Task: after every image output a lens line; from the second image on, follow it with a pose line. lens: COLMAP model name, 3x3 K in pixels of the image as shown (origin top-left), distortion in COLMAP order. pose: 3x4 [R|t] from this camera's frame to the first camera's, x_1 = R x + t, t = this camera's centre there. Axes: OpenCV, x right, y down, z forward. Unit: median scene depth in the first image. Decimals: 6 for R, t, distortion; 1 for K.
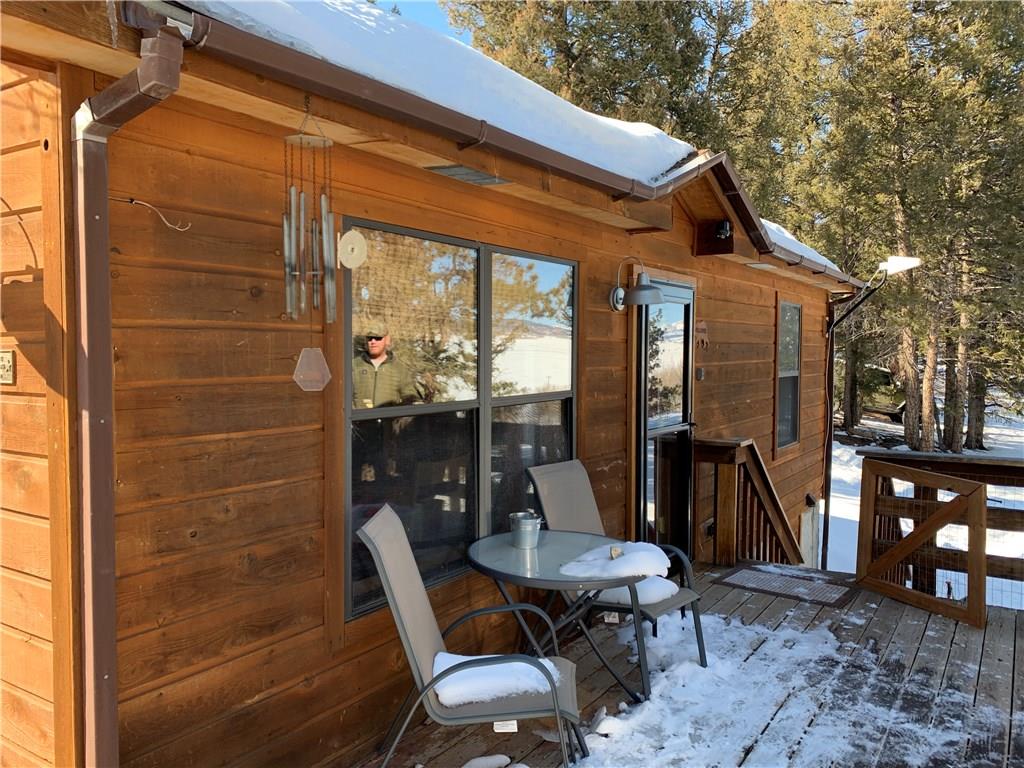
lens RADIAL K [[791.0, 0, 512.0], [0, 791.0, 386.4], [0, 0, 1]] dist [0.052502, -0.043579]
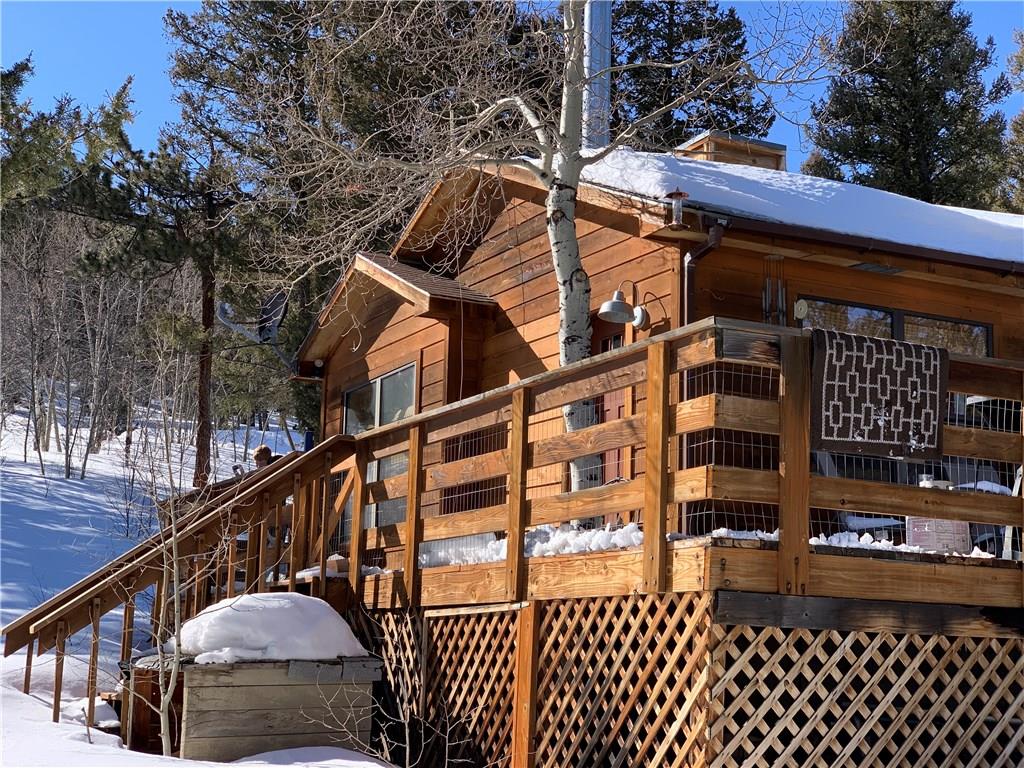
lens RADIAL K [[1567.2, 0, 512.0], [0, 1567.2, 384.6], [0, 0, 1]] dist [0.062264, 0.000000]
pose [[0.872717, -0.073351, -0.482685, 1.376804], [-0.043067, 0.973229, -0.225764, 1.219426], [0.486323, 0.217816, 0.846195, -3.443349]]
